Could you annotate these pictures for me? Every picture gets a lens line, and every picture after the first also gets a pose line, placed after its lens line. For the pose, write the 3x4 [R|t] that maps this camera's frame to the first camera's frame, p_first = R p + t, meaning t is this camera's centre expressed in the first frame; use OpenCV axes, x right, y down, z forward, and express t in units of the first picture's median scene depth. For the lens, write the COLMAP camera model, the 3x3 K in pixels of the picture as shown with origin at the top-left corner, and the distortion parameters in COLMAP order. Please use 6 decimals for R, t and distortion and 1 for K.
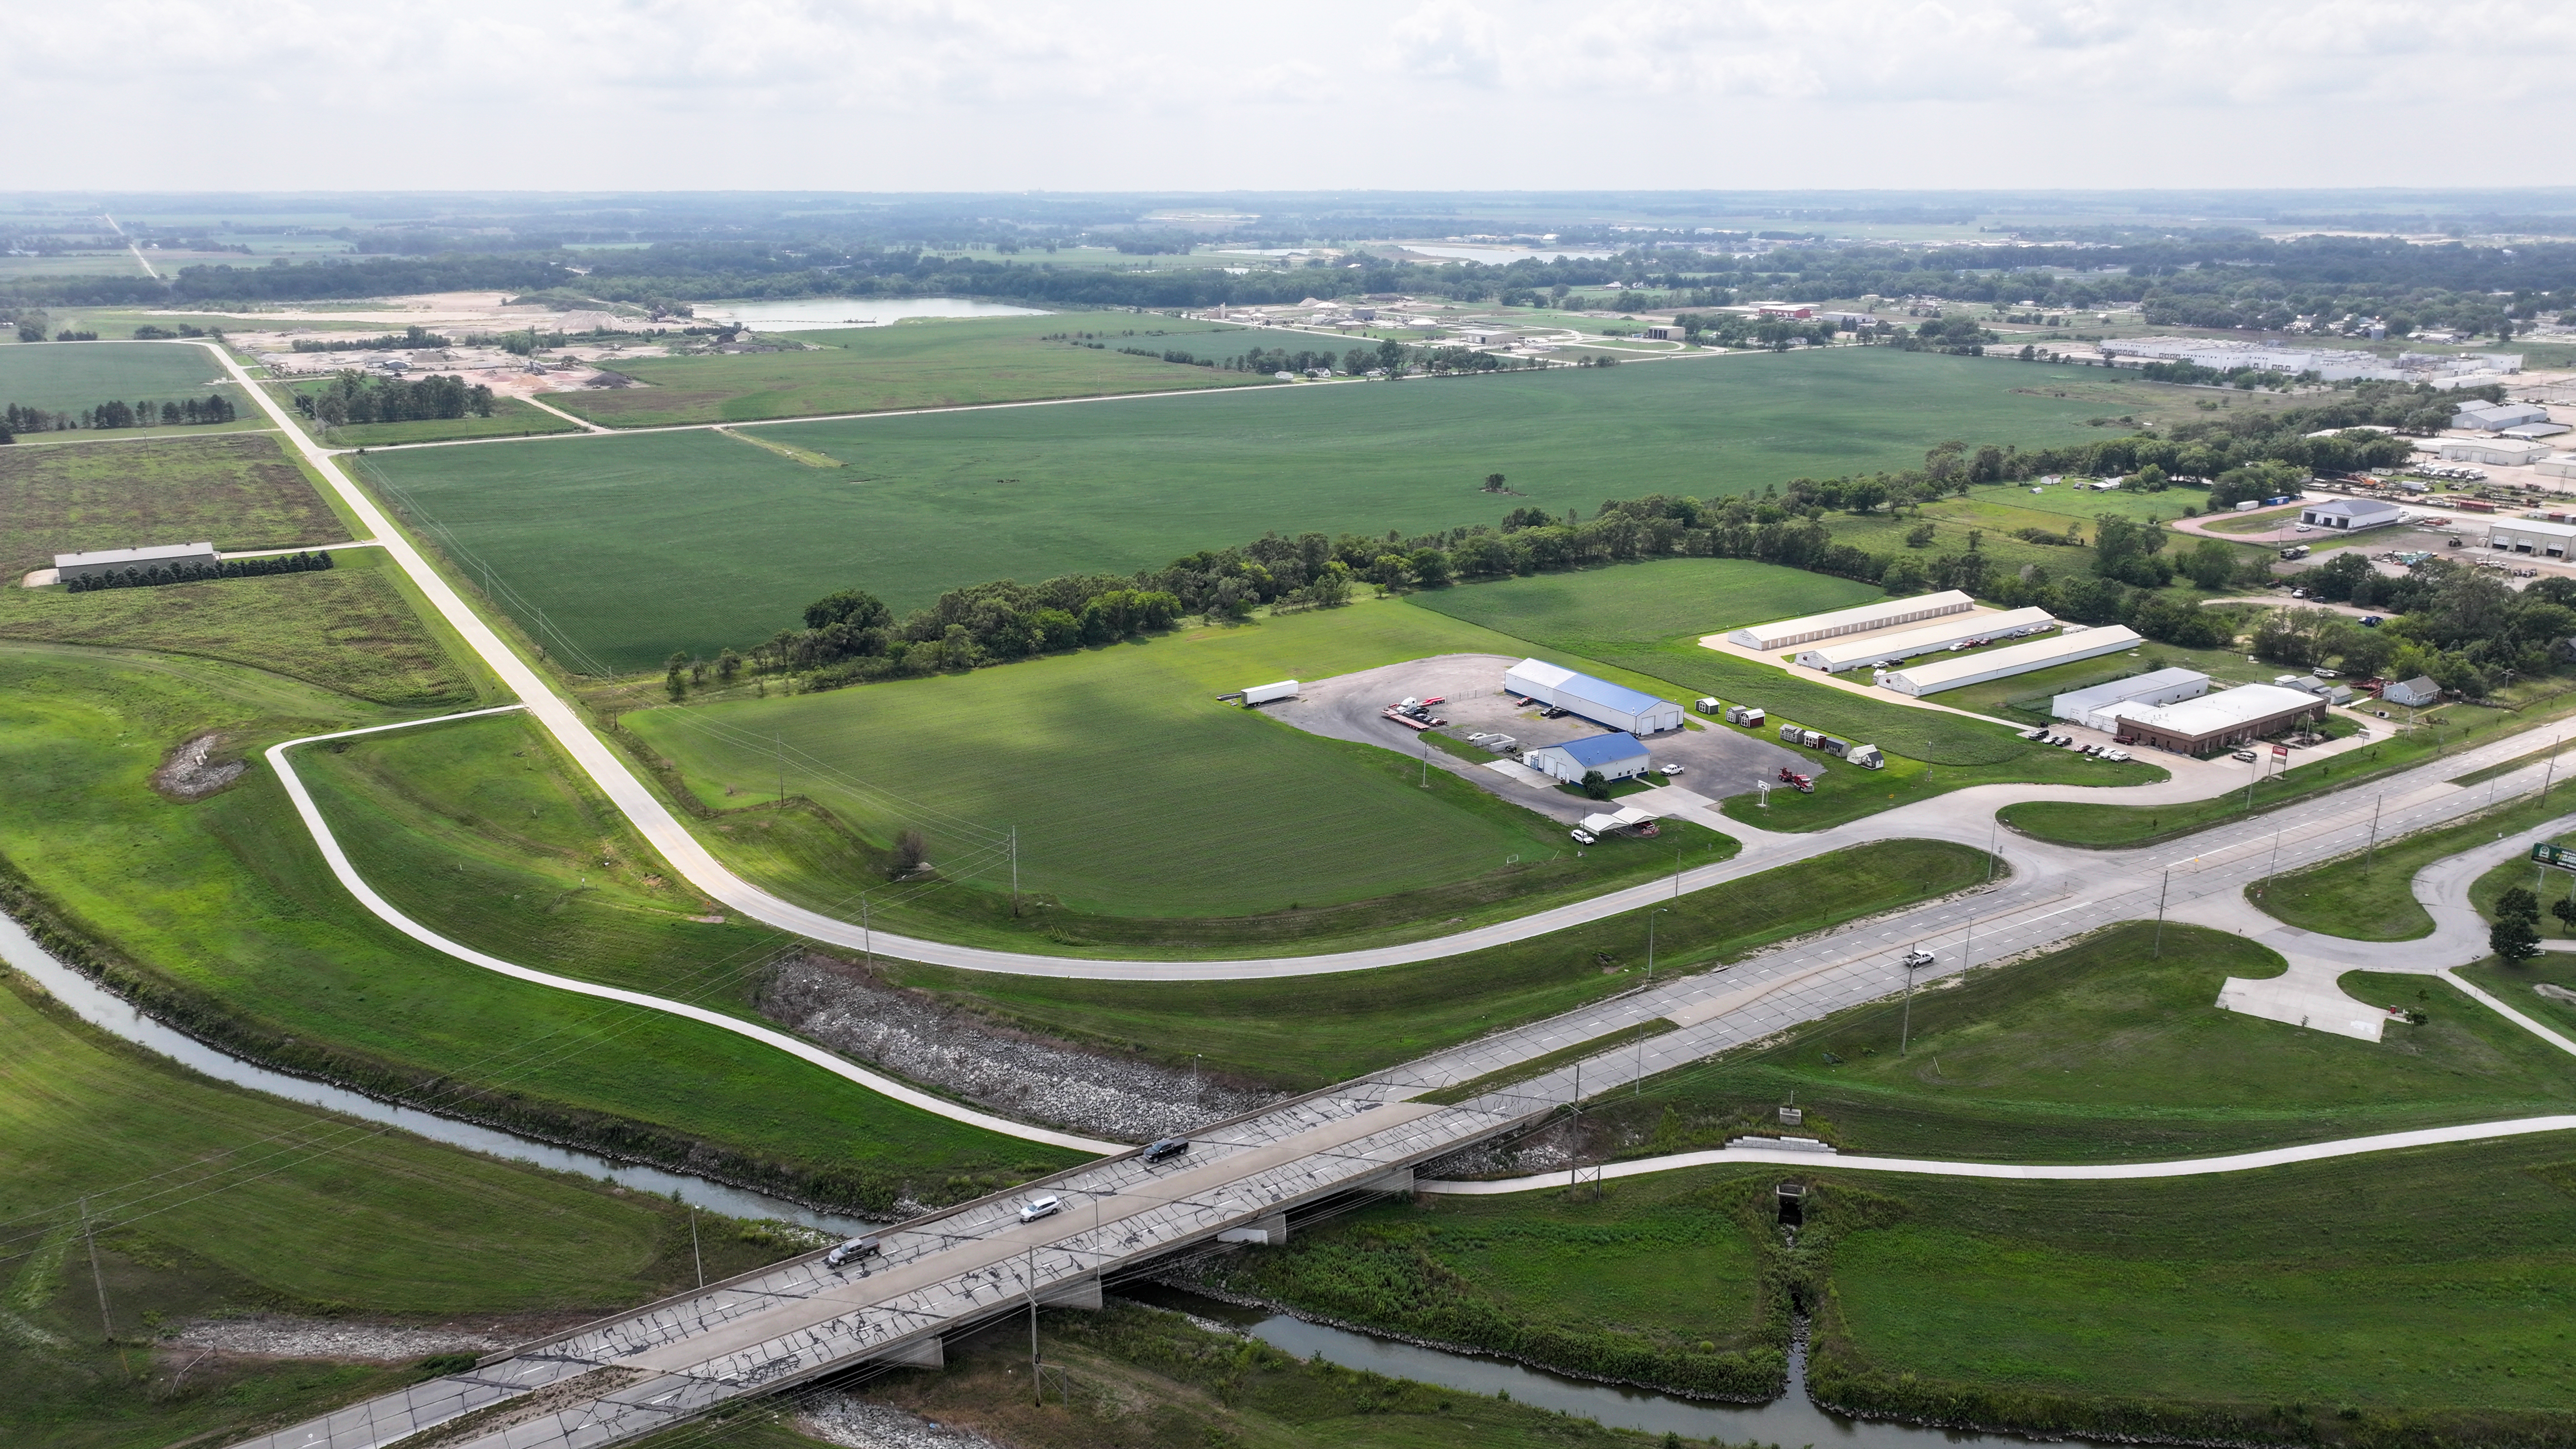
lens RADIAL K [[1796.5, 0, 1291.4], [0, 1796.5, 711.7], [0, 0, 1]] dist [-0.002890, 0.019857]
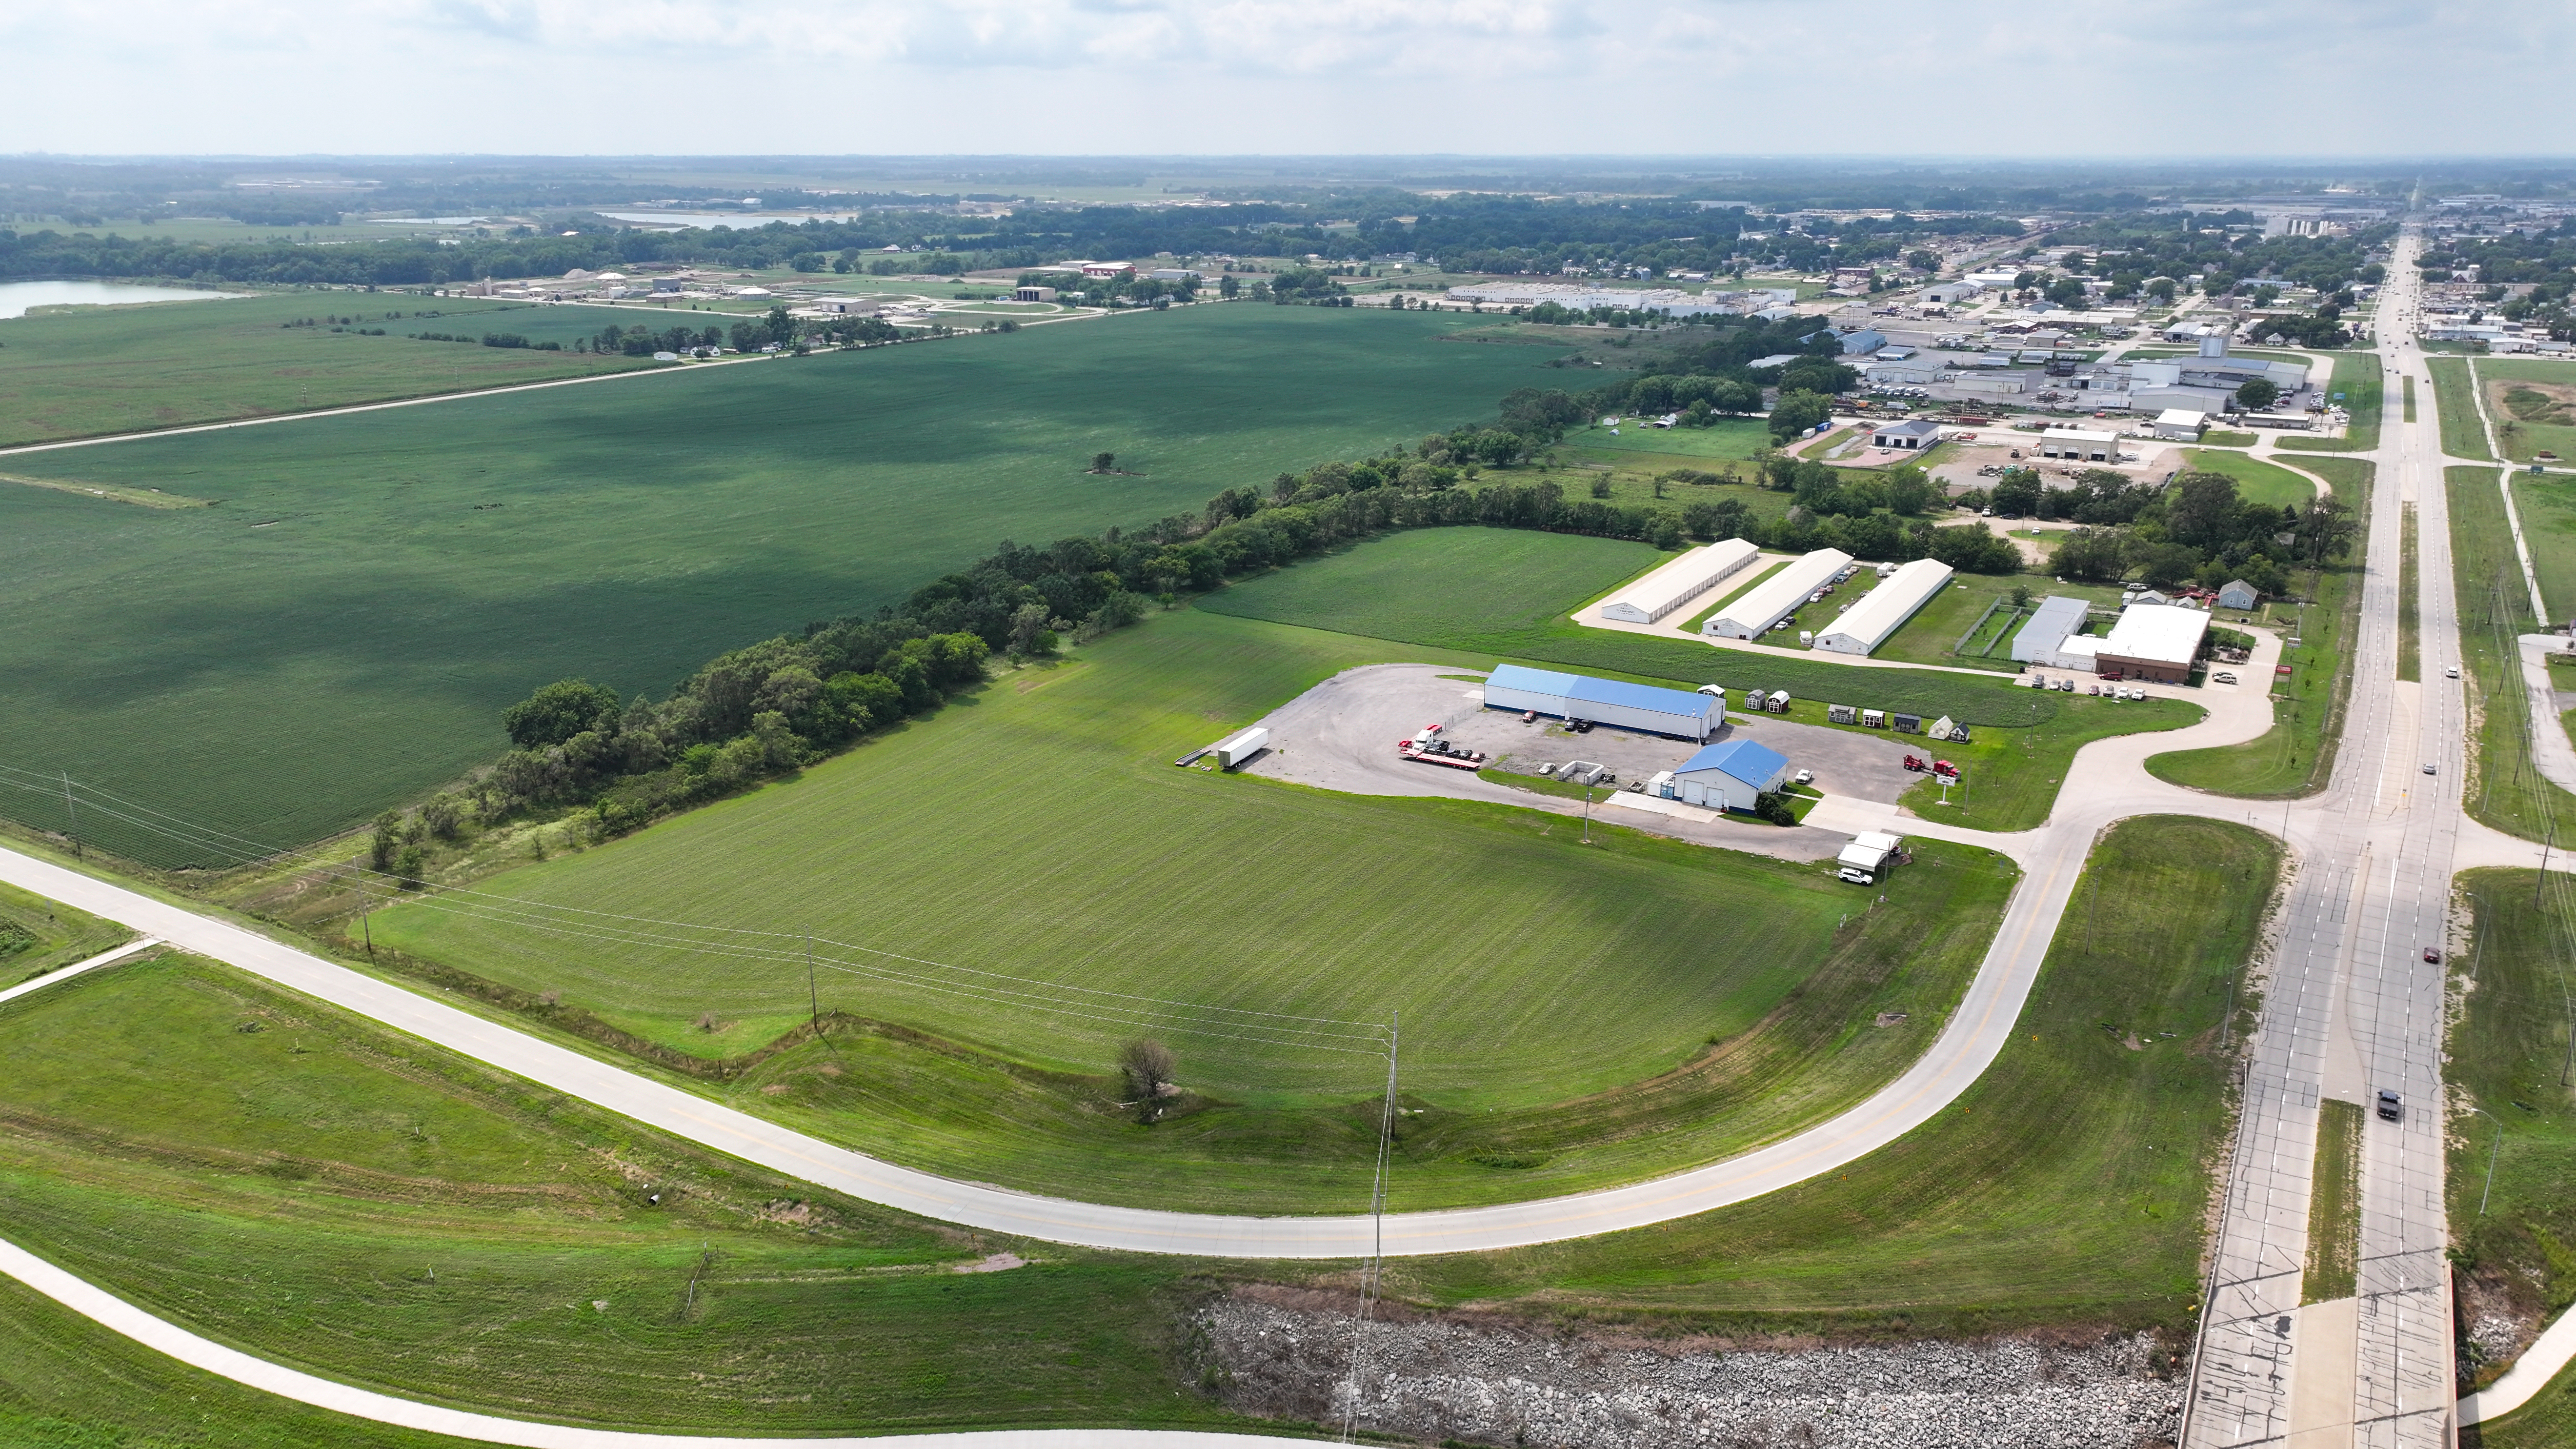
lens RADIAL K [[1796.5, 0, 1292.3], [0, 1796.5, 717.9], [0, 0, 1]] dist [-0.002890, 0.019857]
pose [[0.896576, -0.131792, 0.422827, -0.119821], [0.123121, 0.991235, 0.047891, -0.021644], [-0.425432, 0.009121, 0.904944, 0.104428]]
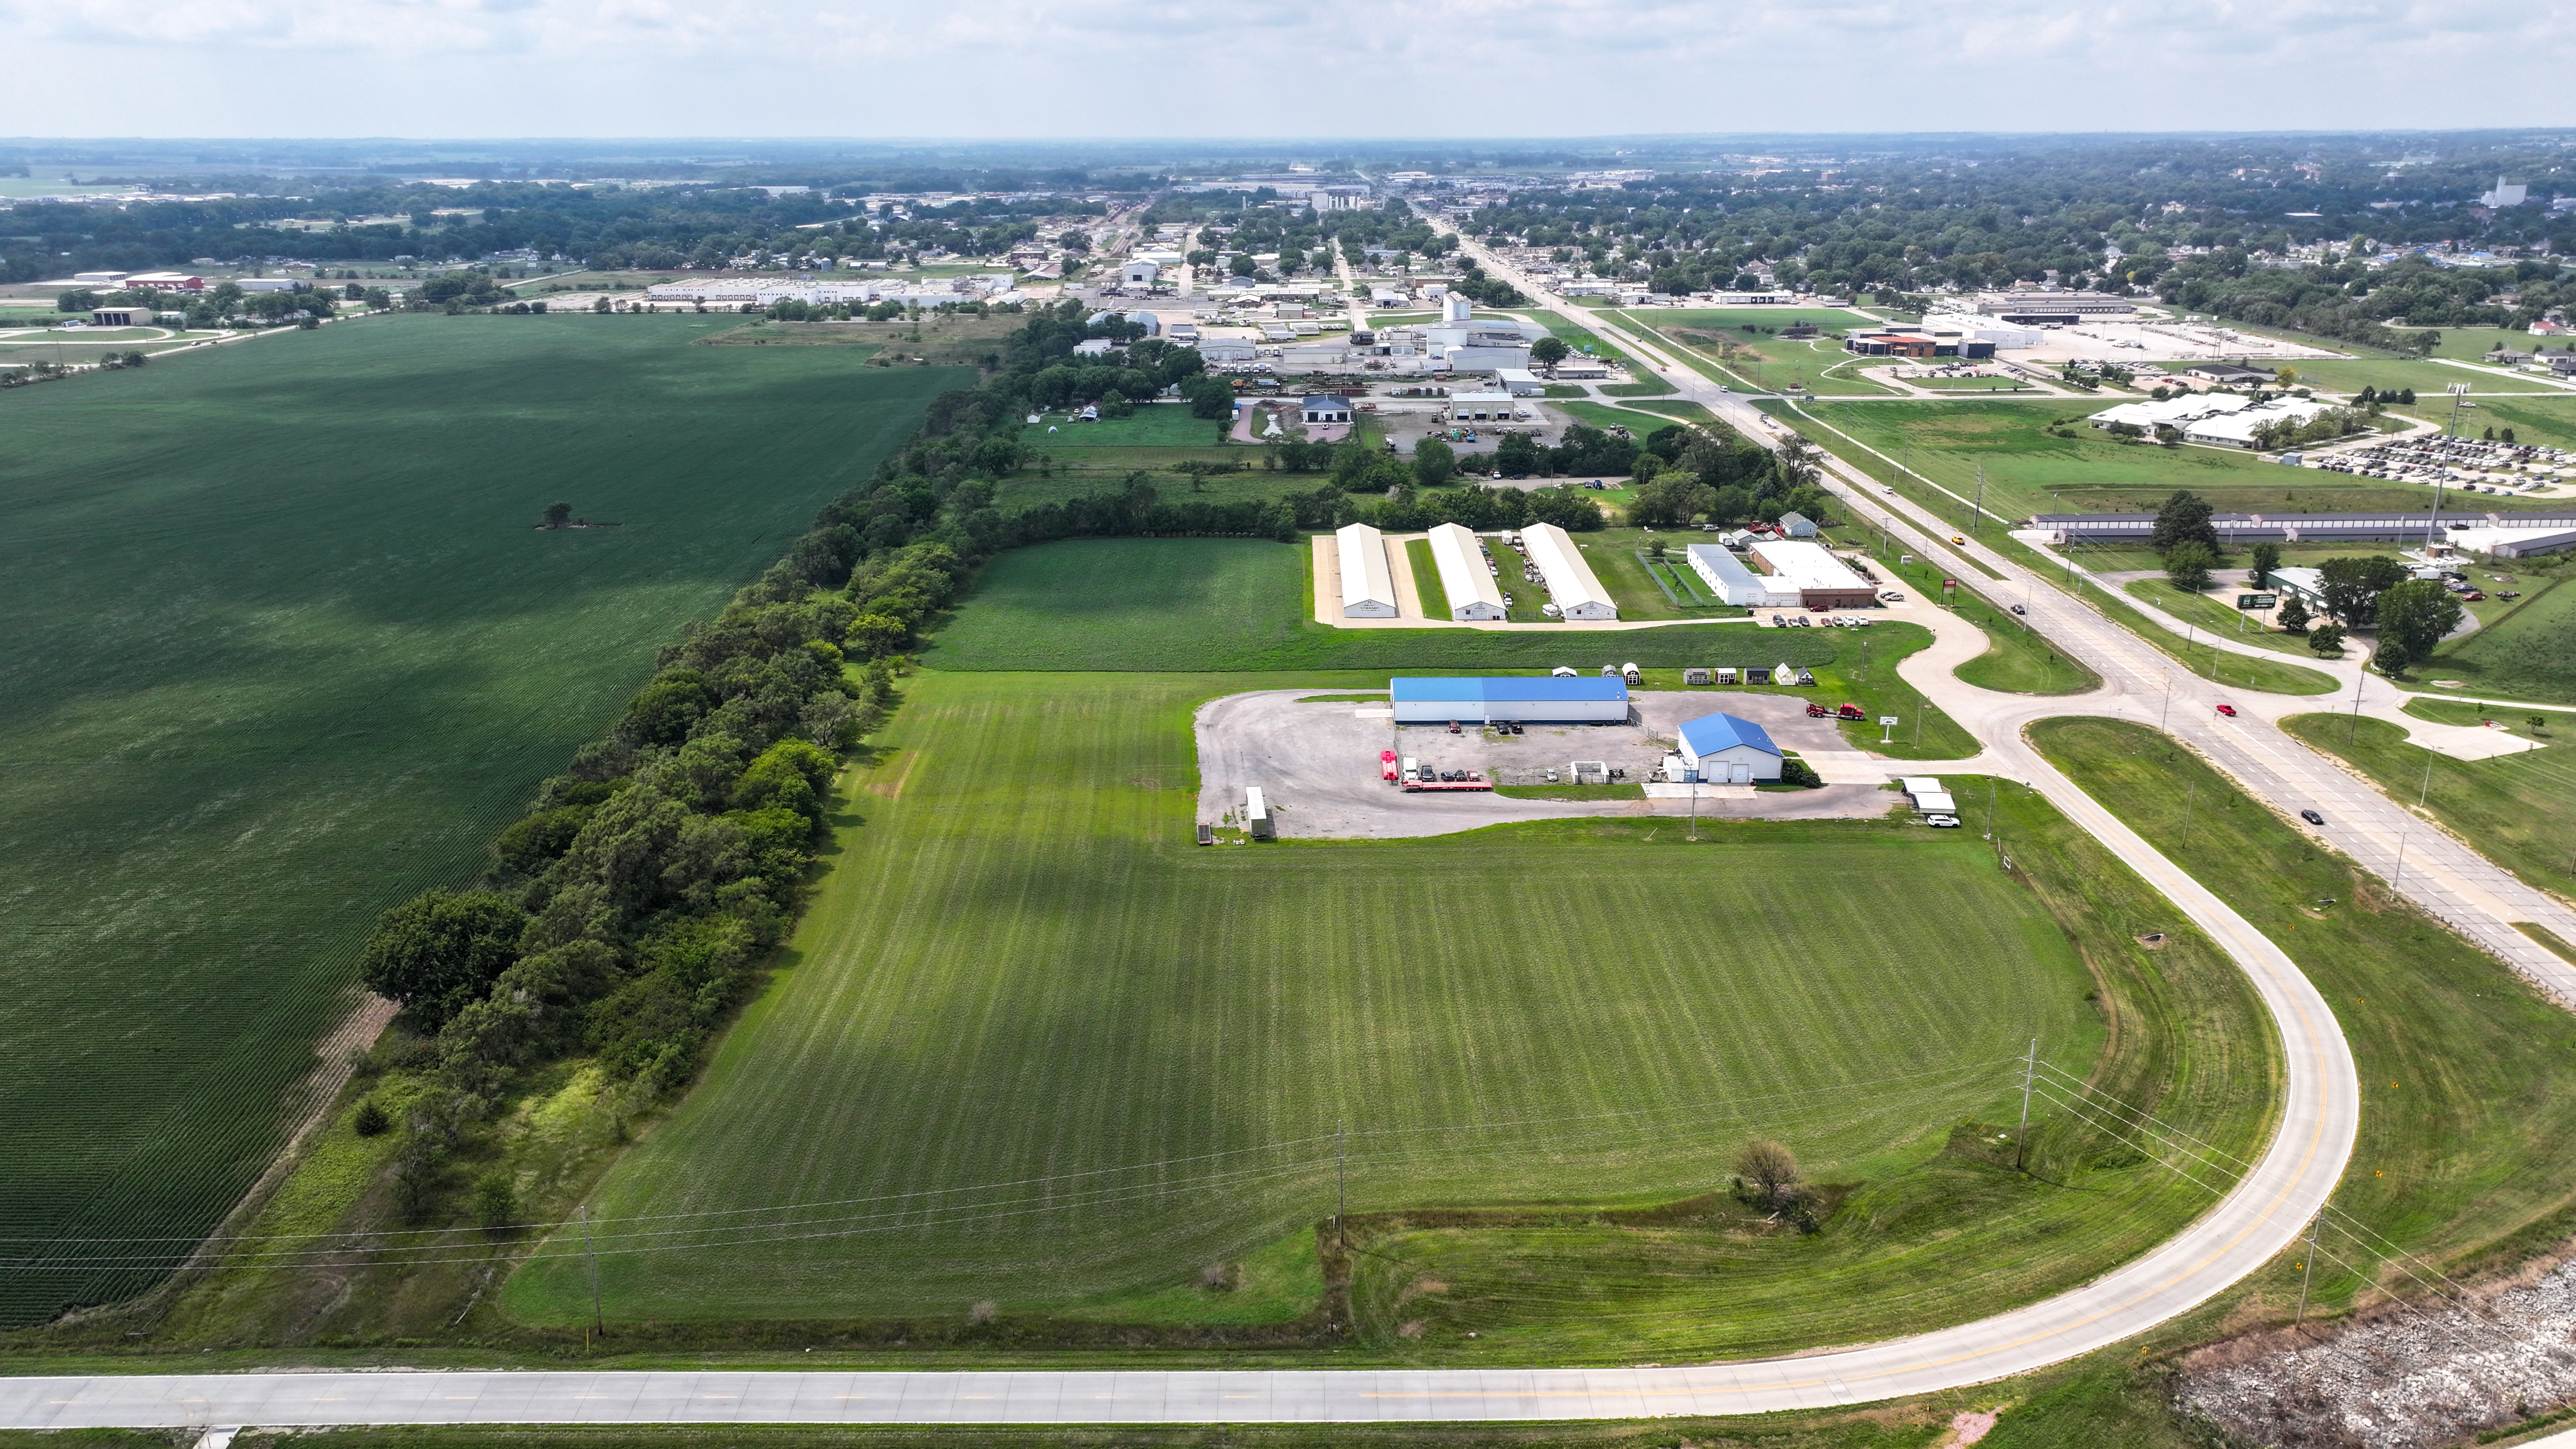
lens RADIAL K [[1796.5, 0, 1289.4], [0, 1796.5, 721.3], [0, 0, 1]] dist [-0.002890, 0.019857]
pose [[0.545464, -0.260800, 0.796525, -0.206296], [0.236994, 0.959564, 0.151888, -0.054965], [-0.803929, 0.105922, 0.585216, 0.212978]]
